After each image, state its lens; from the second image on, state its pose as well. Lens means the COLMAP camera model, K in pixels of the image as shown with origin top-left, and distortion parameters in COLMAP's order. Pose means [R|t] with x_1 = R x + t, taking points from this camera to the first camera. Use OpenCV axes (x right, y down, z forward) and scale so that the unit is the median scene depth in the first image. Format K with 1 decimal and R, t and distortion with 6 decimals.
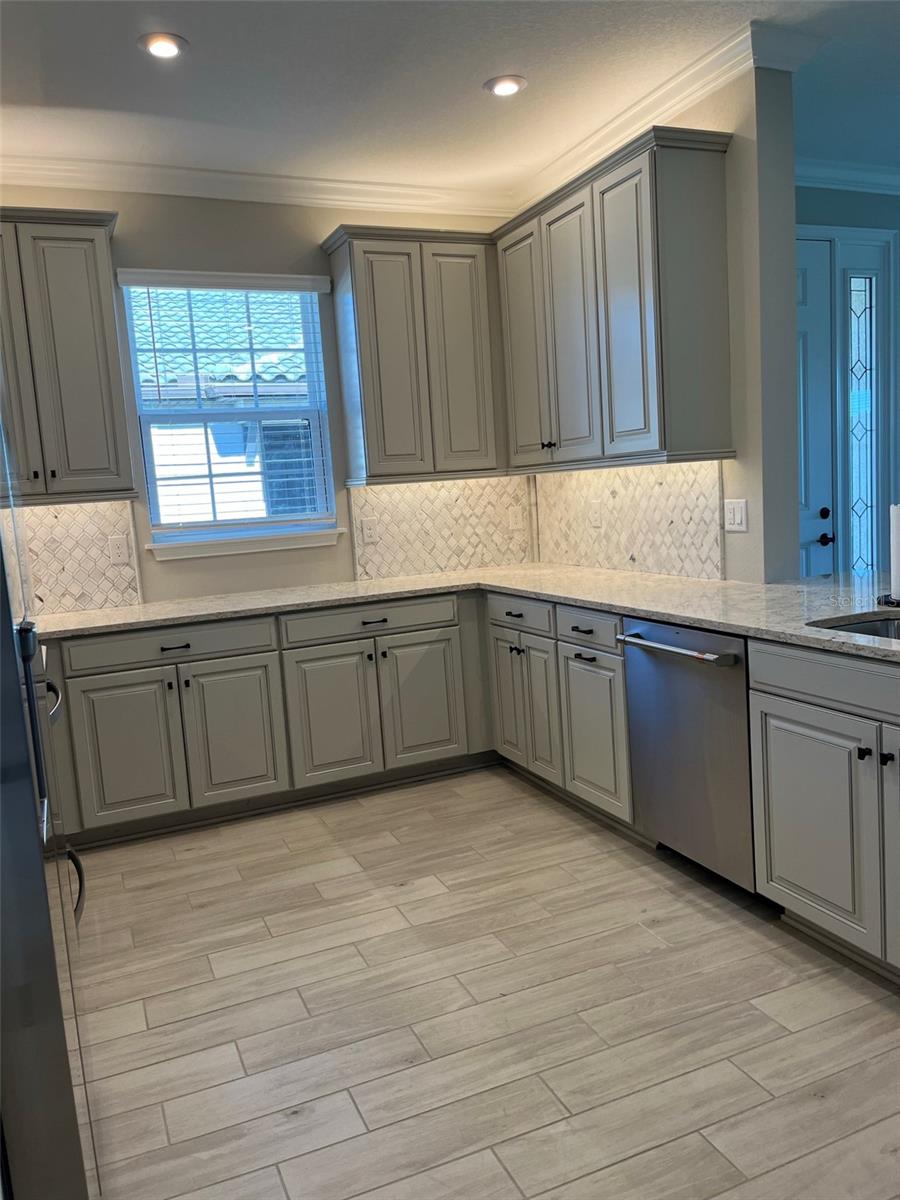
lens RADIAL K [[908.6, 0, 452.0], [0, 908.6, 591.4], [0, 0, 1]] dist [0.069585, -0.096834]
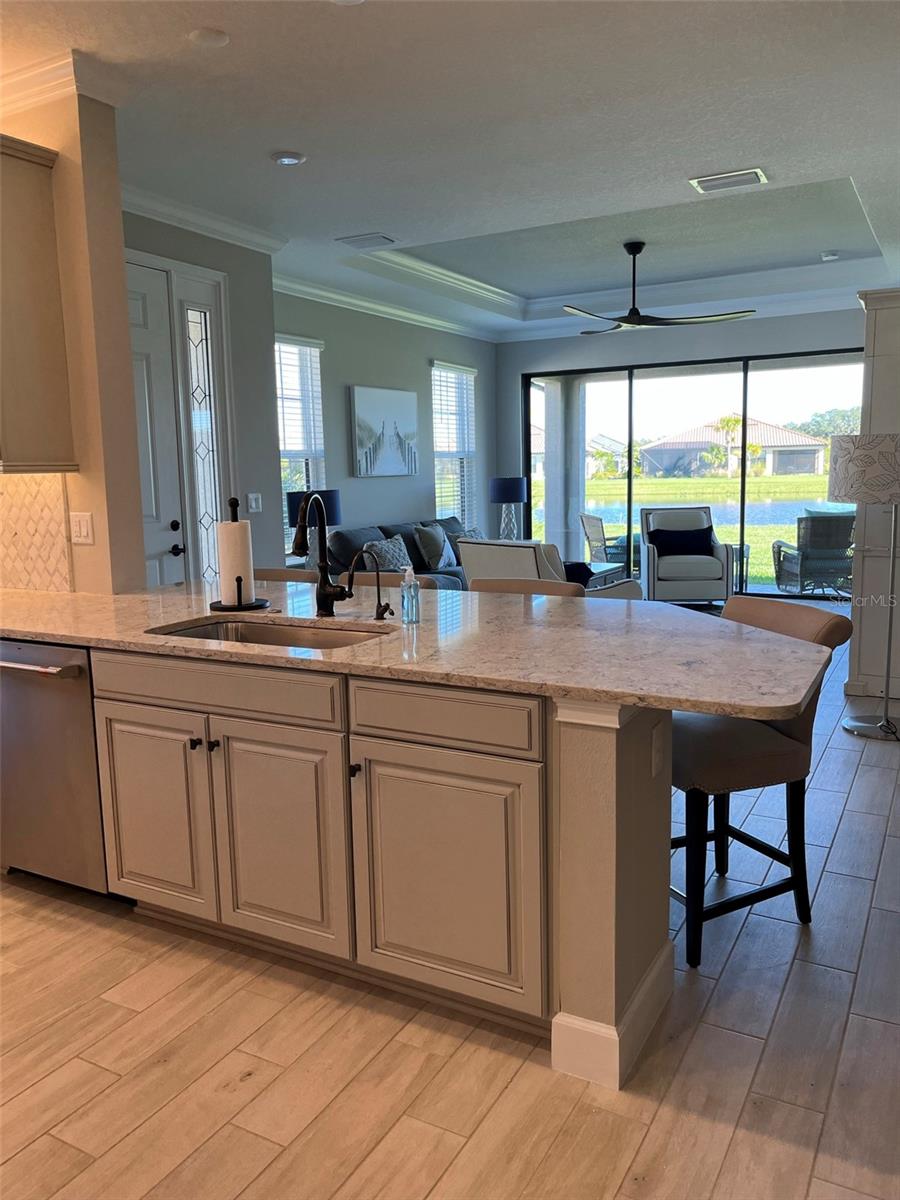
lens RADIAL K [[908.6, 0, 452.0], [0, 908.6, 591.4], [0, 0, 1]] dist [0.069585, -0.096834]
pose [[0.791082, -0.034109, 0.610759, 0.013198], [0.039106, 0.999222, 0.005151, -0.002519], [-0.610459, 0.019809, 0.791800, -0.060372]]
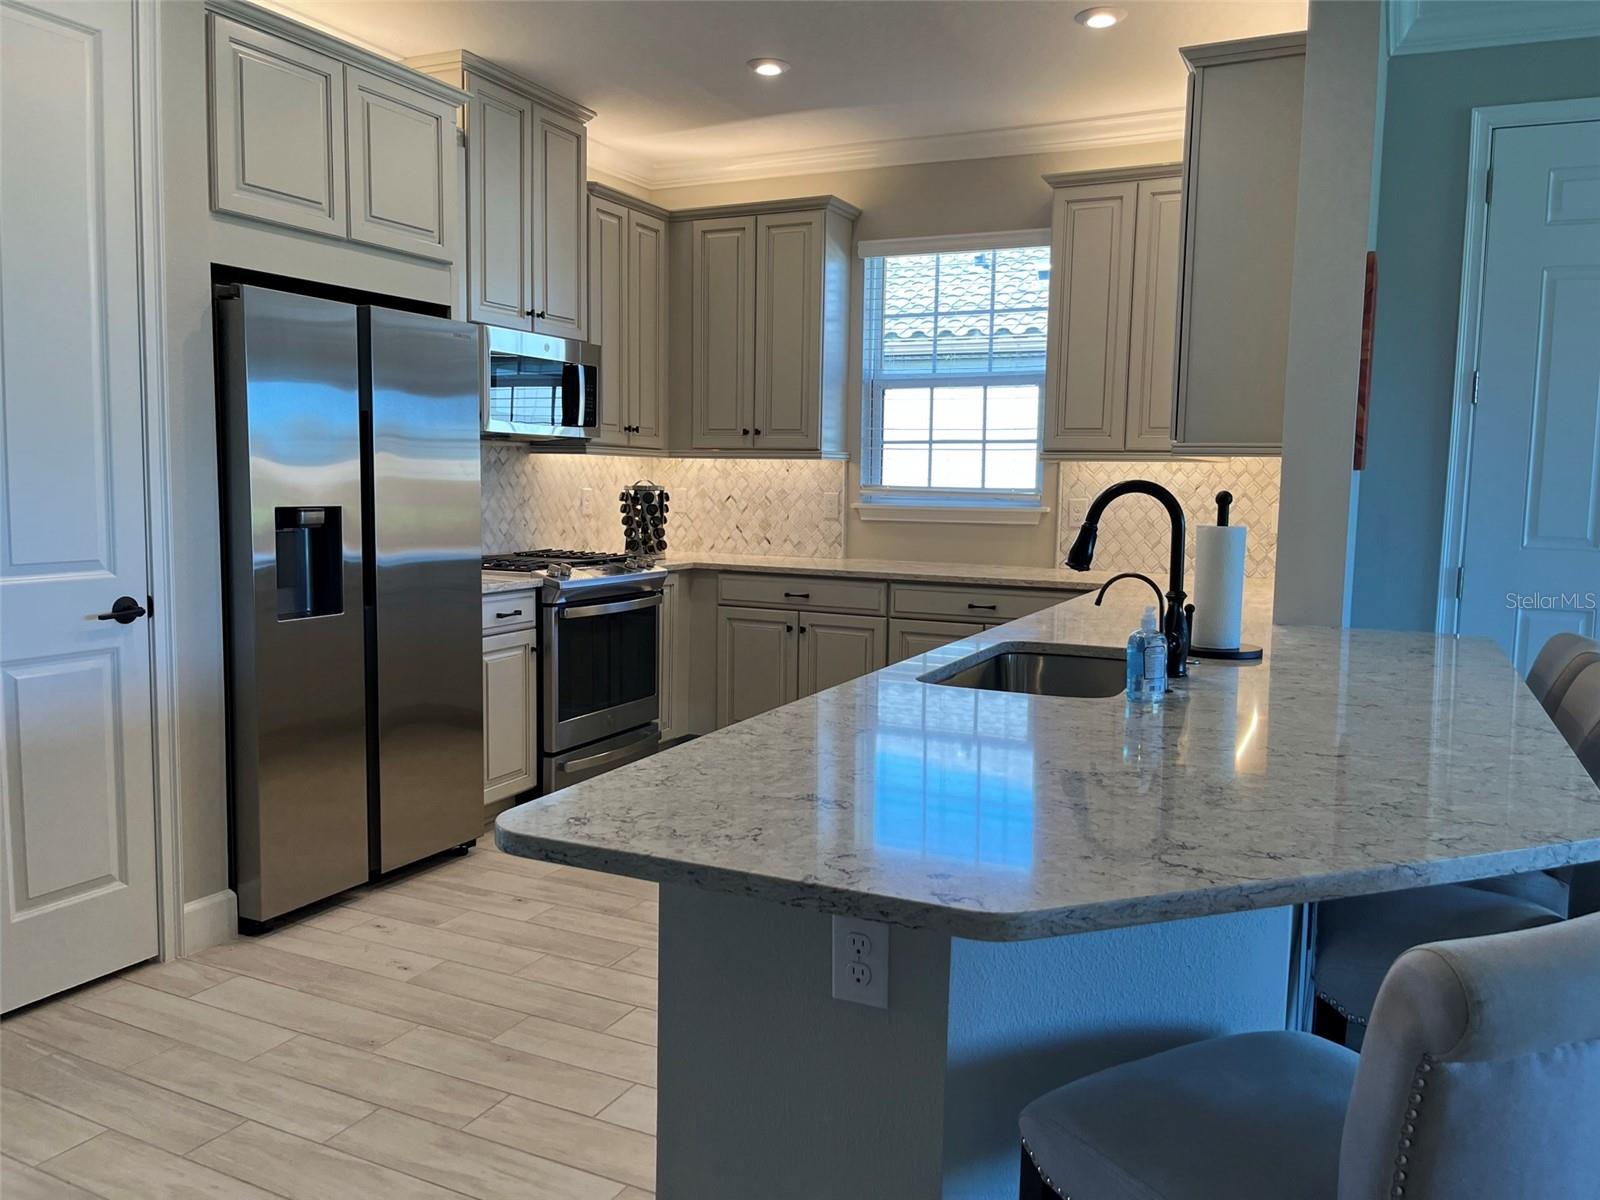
lens RADIAL K [[1211.5, 0, 800.0], [0, 1211.5, 600.0], [0, 0, 1]] dist [0.069585, -0.096834]
pose [[0.653261, 0.154680, -0.741164, 0.940364], [-0.144066, 0.986419, 0.078885, -0.059136], [0.743301, 0.055244, 0.666673, 0.039759]]
